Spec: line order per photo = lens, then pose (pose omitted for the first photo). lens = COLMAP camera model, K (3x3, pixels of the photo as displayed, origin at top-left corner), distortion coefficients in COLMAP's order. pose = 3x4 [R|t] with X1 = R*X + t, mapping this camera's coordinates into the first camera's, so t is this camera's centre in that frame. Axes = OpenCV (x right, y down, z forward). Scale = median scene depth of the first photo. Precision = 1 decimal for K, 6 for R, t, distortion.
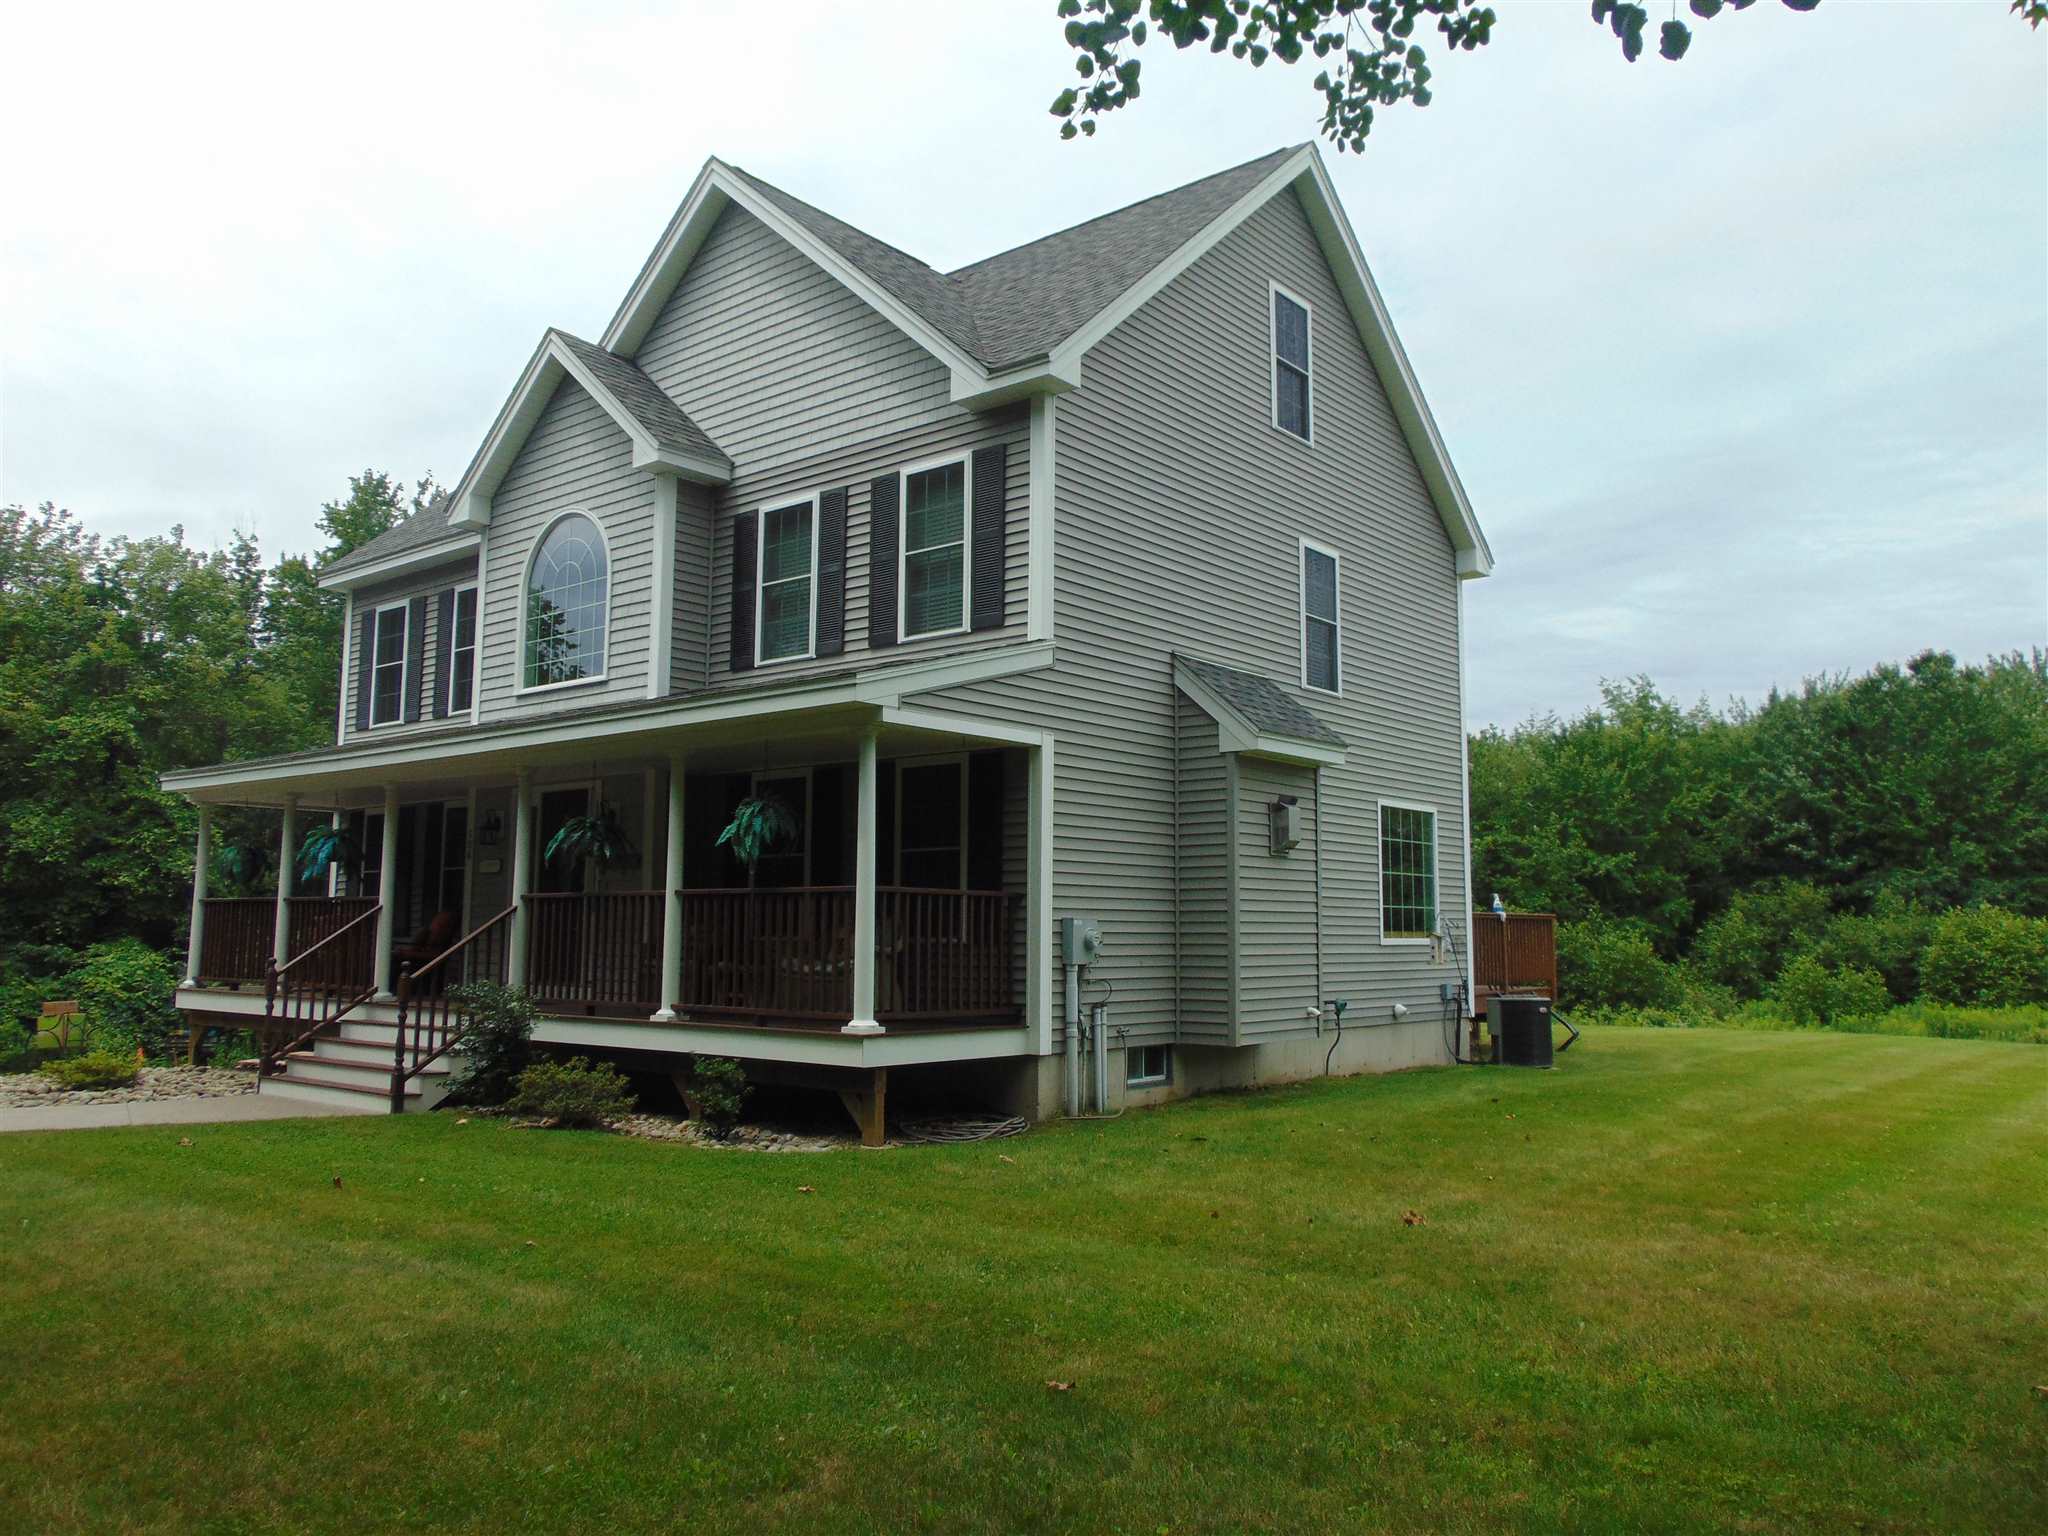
lens RADIAL K [[1641.1, 0, 1024.0], [0, 1641.1, 768.0], [0, 0, 1]] dist [0.008189, 0.002570]
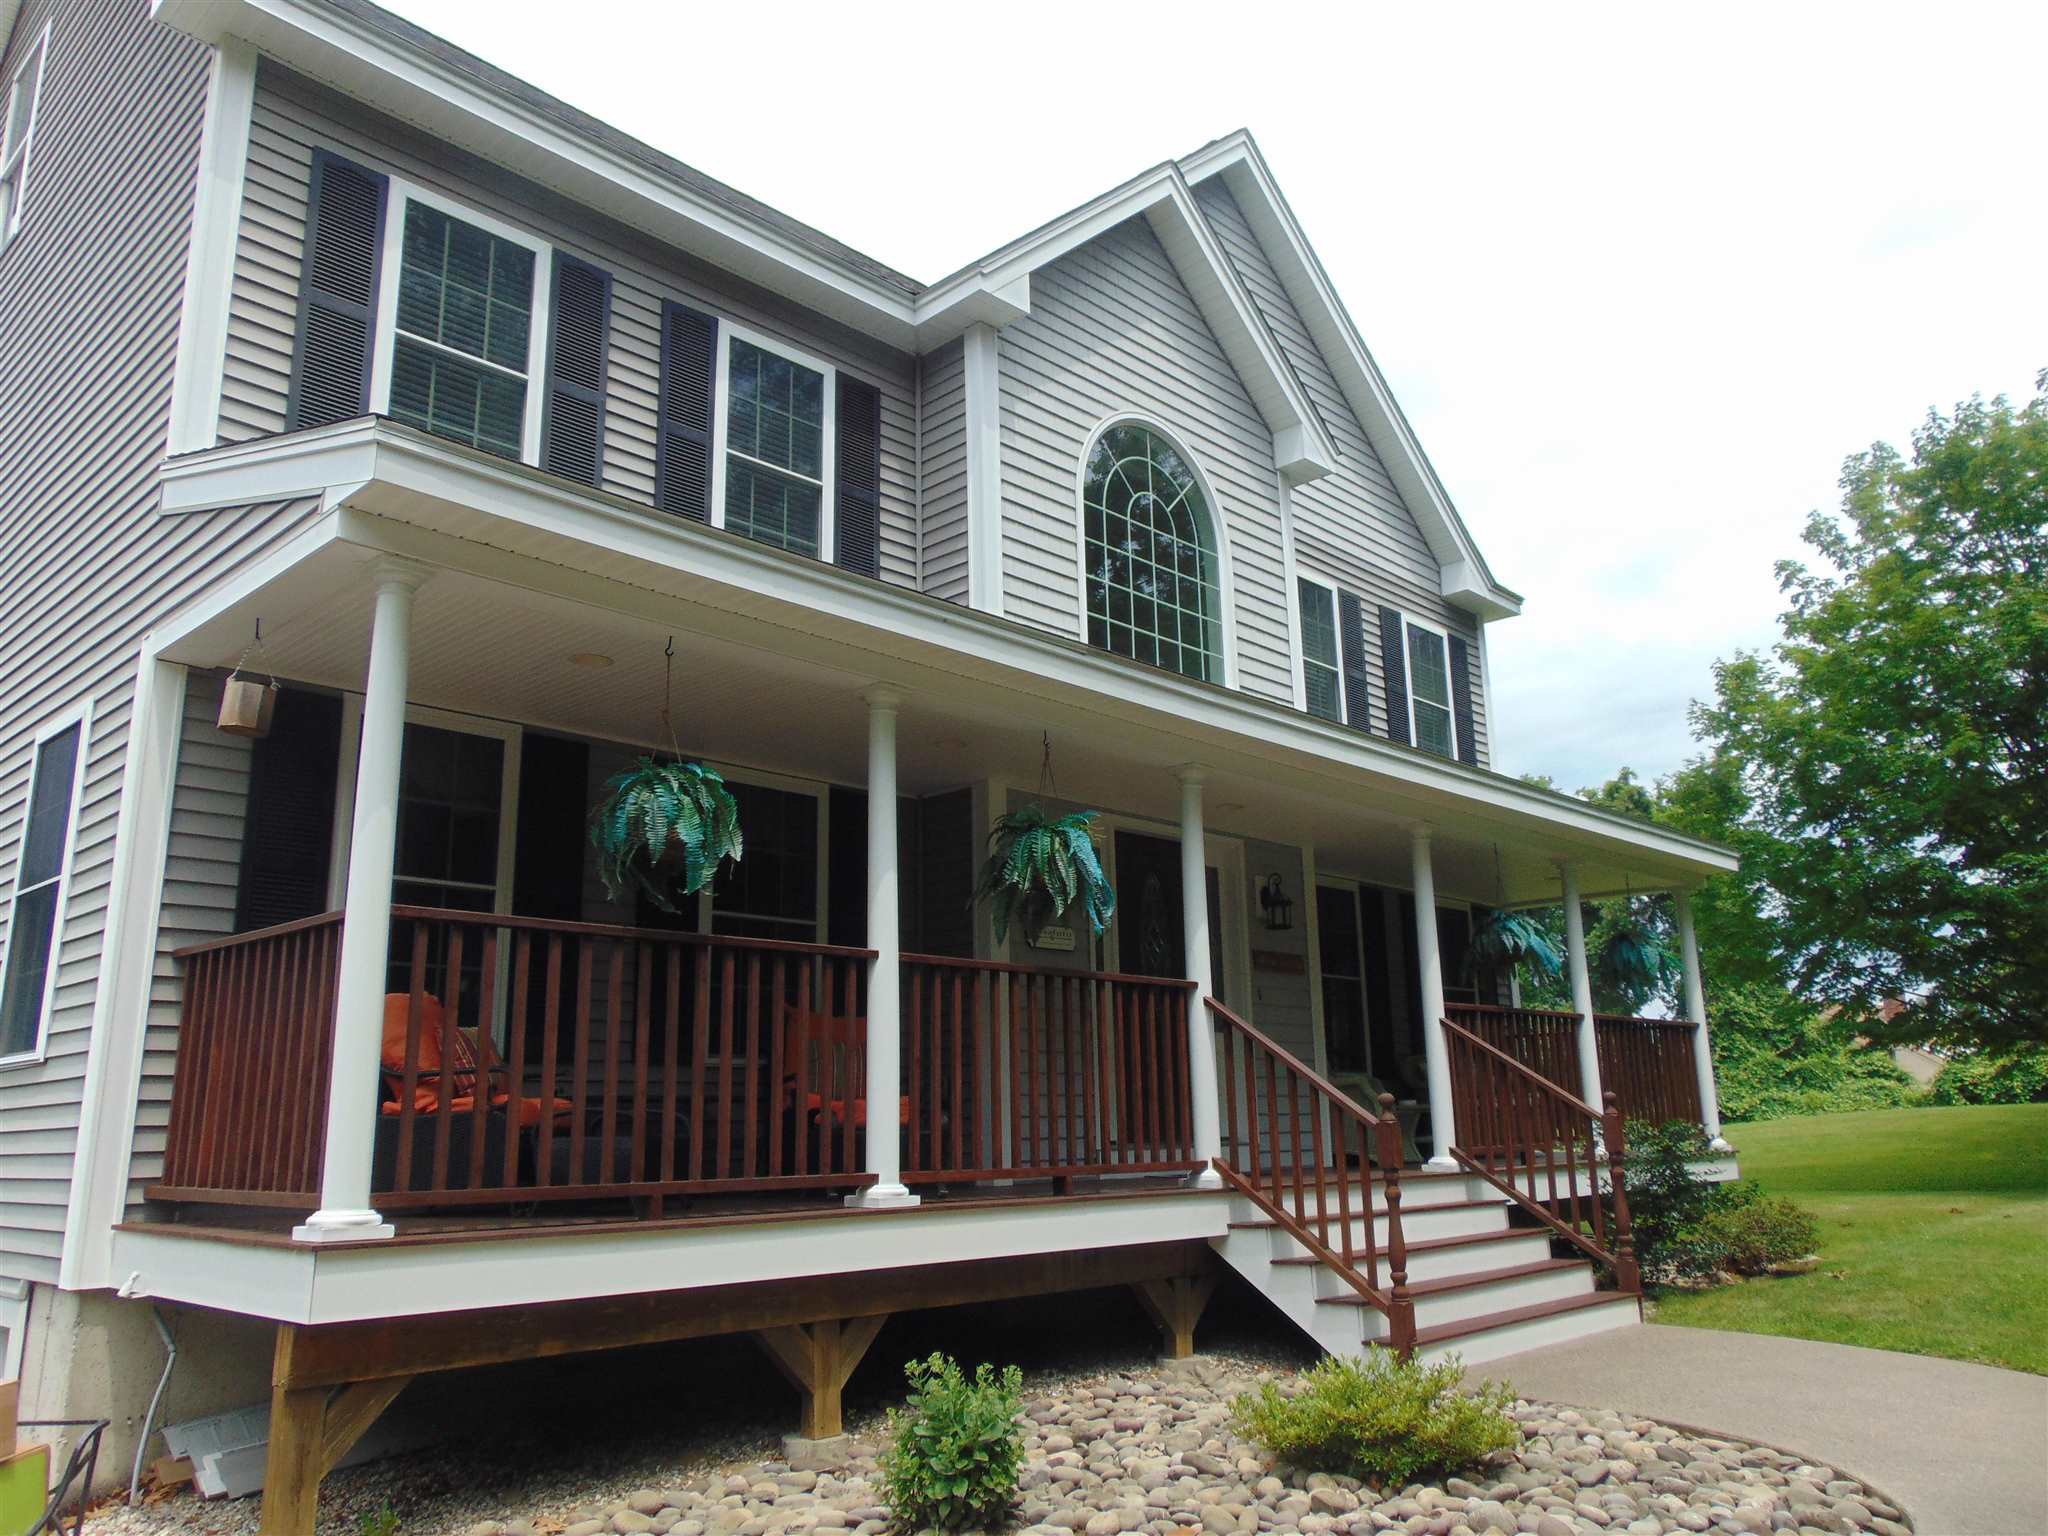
lens RADIAL K [[1521.0, 0, 1024.0], [0, 1521.0, 768.0], [0, 0, 1]] dist [-0.010576, 0.002362]
pose [[0.049998, 0.209026, 0.976631, -0.954262], [-0.104167, 0.973612, -0.203047, 0.126179], [-0.993302, -0.091581, 0.070452, 1.106313]]
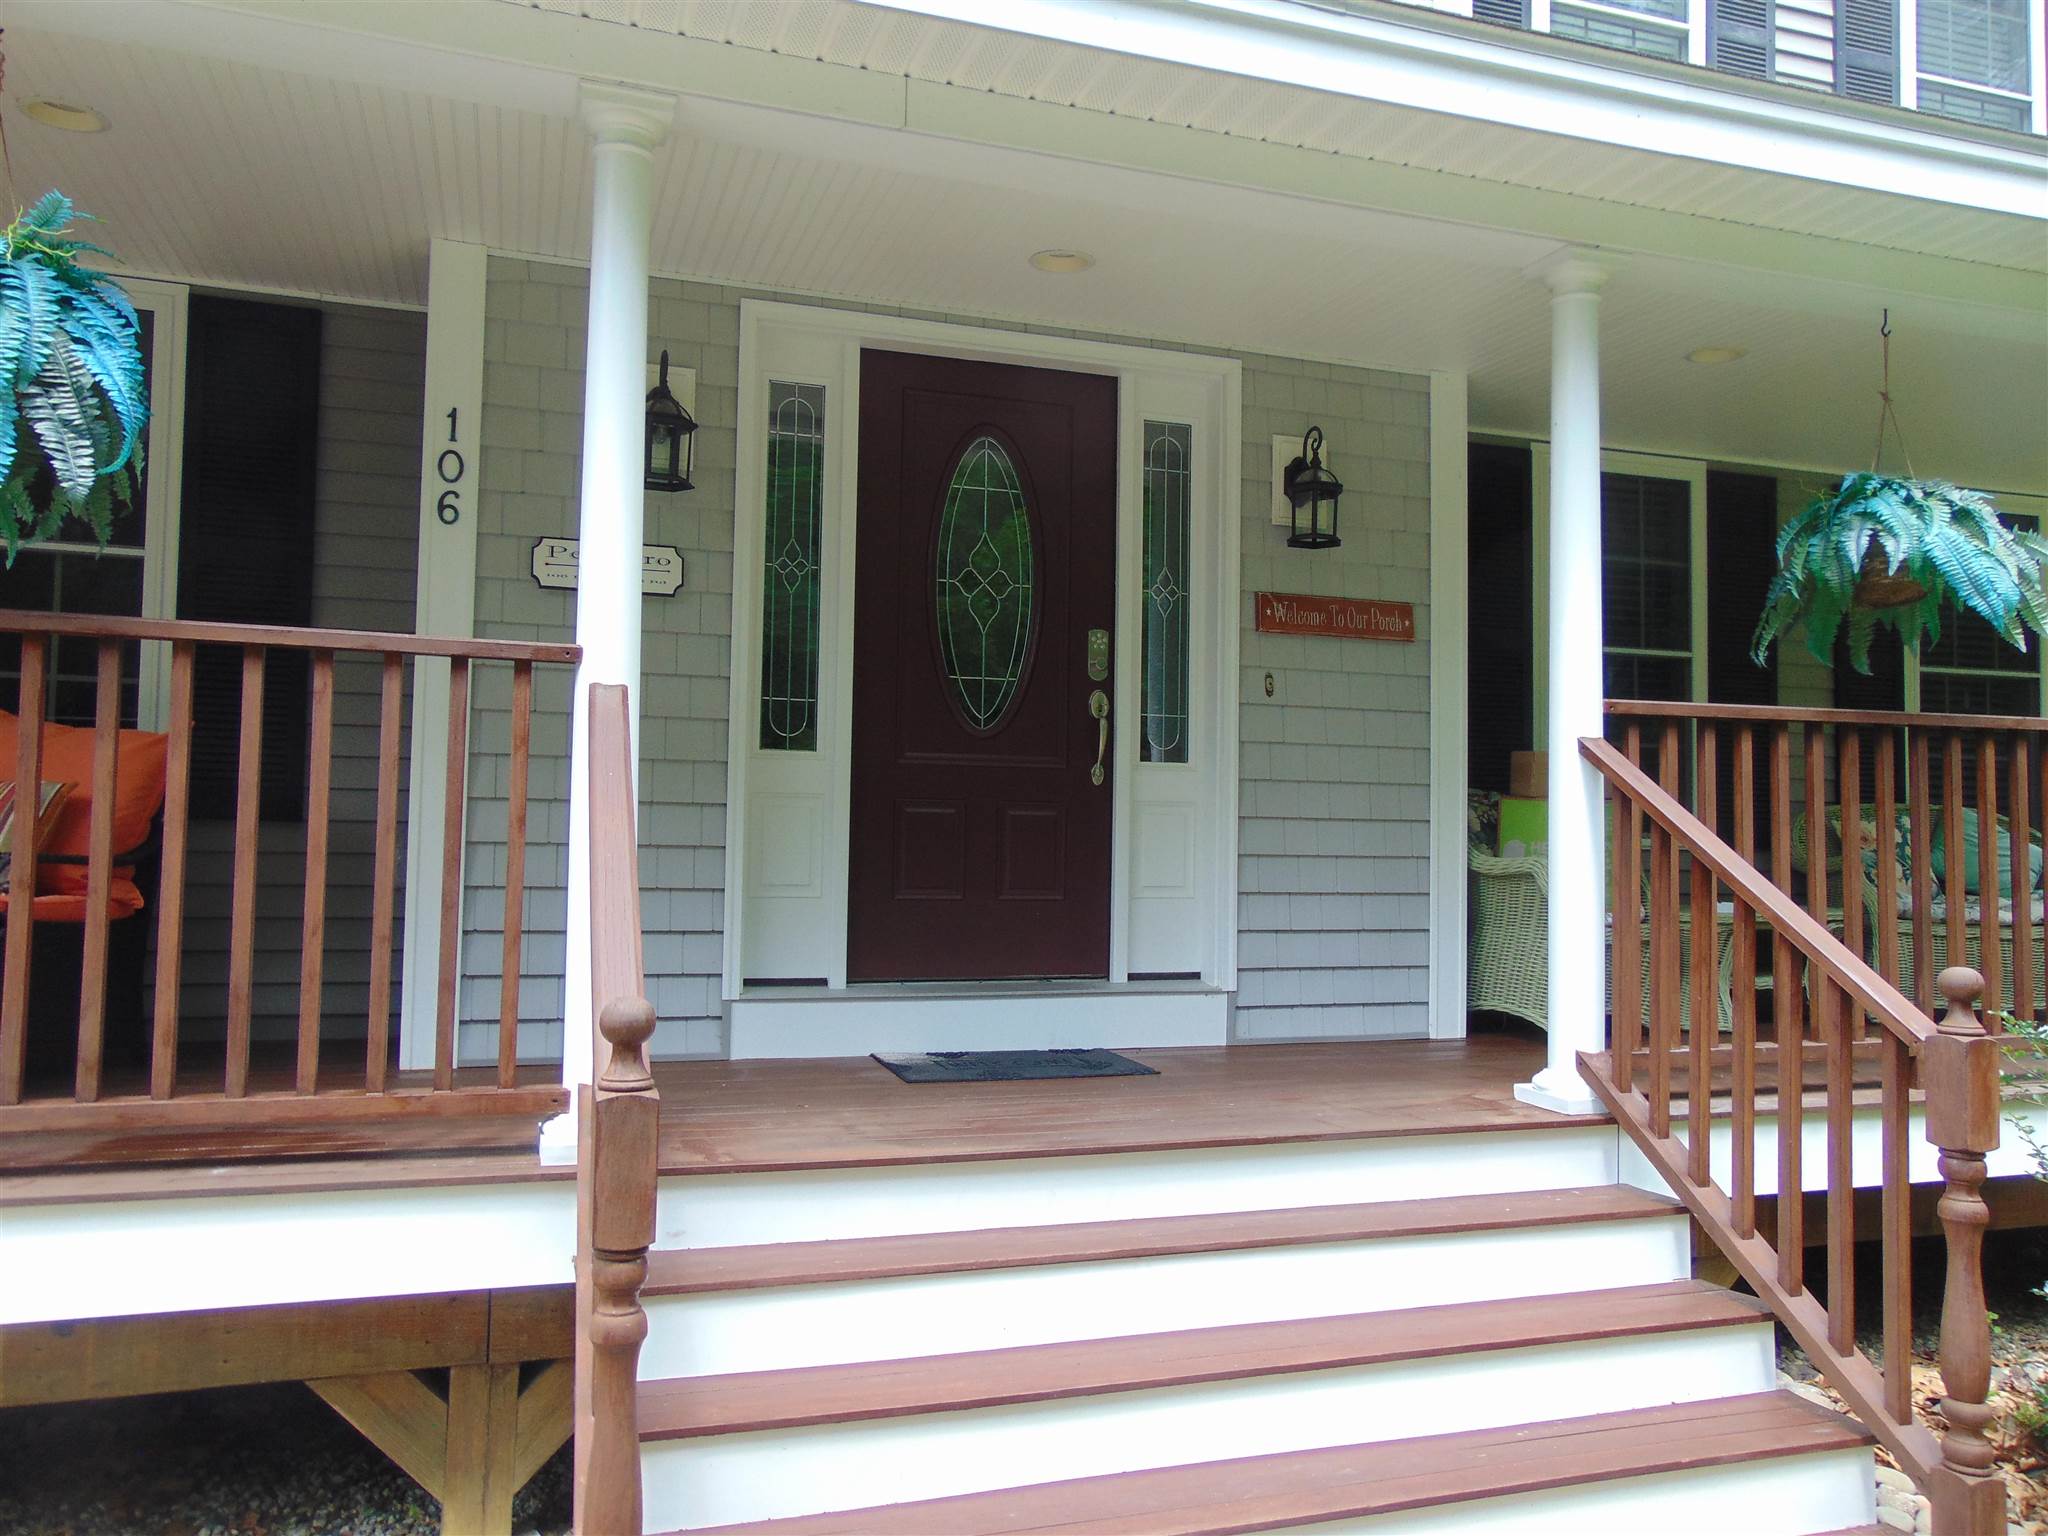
lens RADIAL K [[1521.0, 0, 1024.0], [0, 1521.0, 768.0], [0, 0, 1]] dist [-0.010576, 0.002362]
pose [[0.506146, 0.019779, 0.862221, -0.571713], [-0.110912, 0.992928, 0.042331, 0.085758], [-0.855286, -0.117056, 0.504761, 0.919322]]
